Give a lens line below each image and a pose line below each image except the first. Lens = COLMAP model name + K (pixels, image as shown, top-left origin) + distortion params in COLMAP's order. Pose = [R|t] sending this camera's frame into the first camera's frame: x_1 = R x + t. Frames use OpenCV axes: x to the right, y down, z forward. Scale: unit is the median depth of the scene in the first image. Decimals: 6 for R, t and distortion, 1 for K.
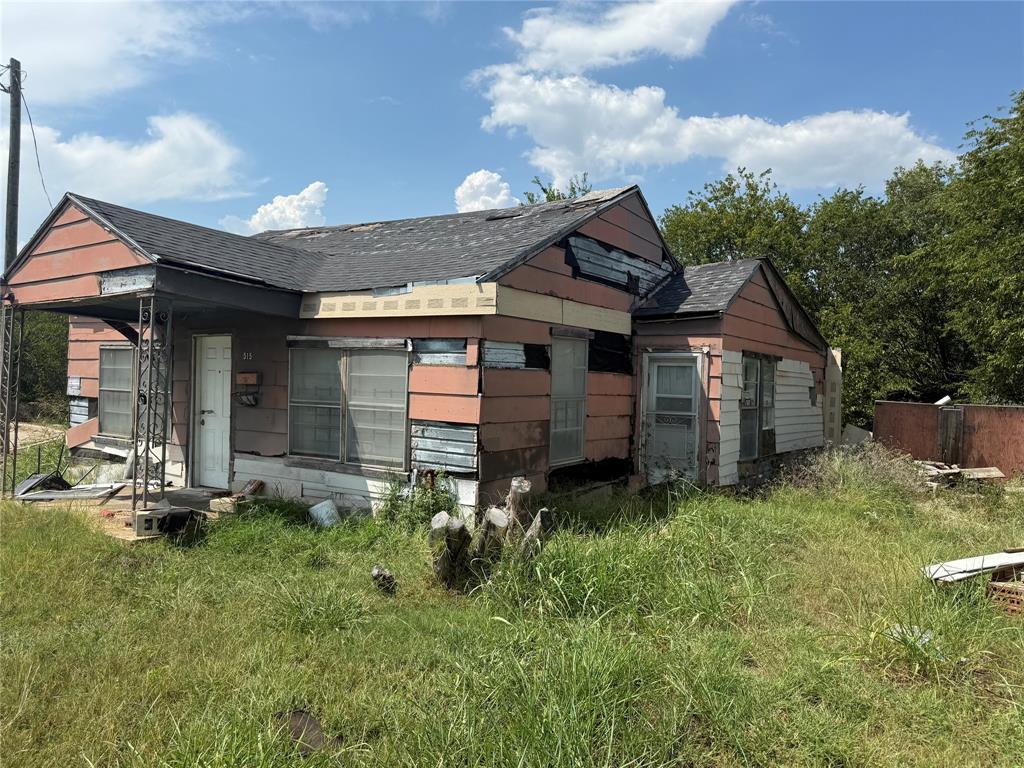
lens RADIAL K [[762.1, 0, 514.9], [0, 762.1, 384.5], [0, 0, 1]] dist [0.028548, -0.012523]
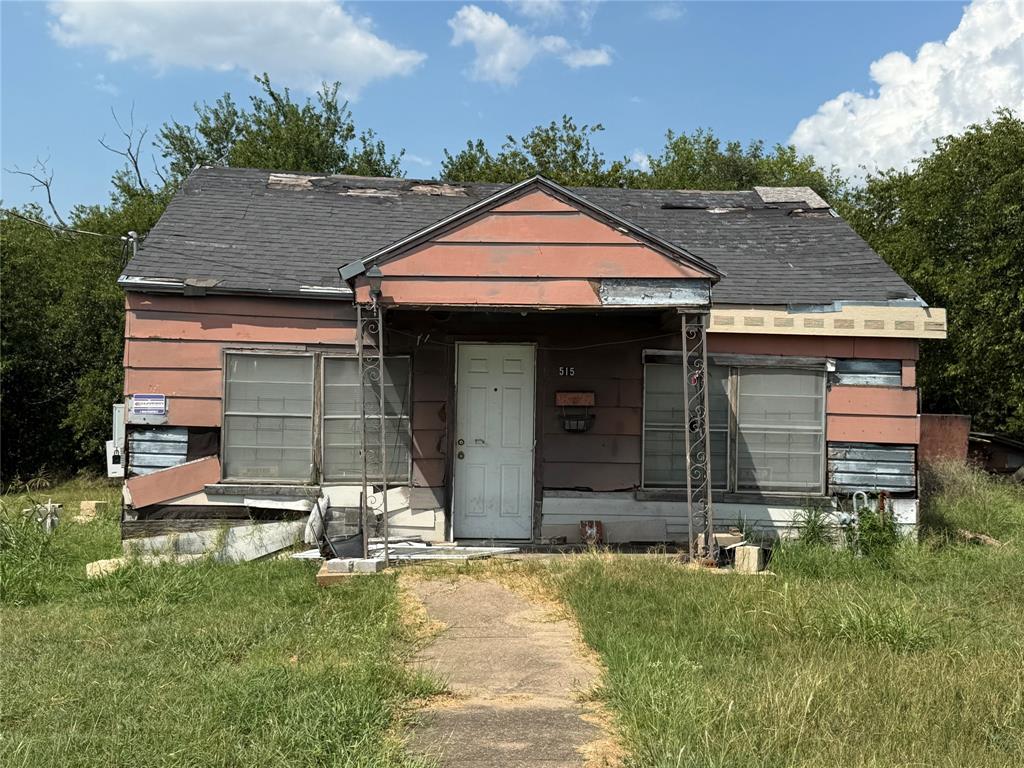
lens RADIAL K [[1258.3, 0, 512.2], [0, 1258.3, 388.2], [0, 0, 1]] dist [0.172823, 0.000000]
pose [[0.804521, -0.006132, 0.593893, -1.402450], [0.001673, 0.999966, 0.008058, -0.035415], [-0.593922, -0.005489, 0.804504, -0.059642]]
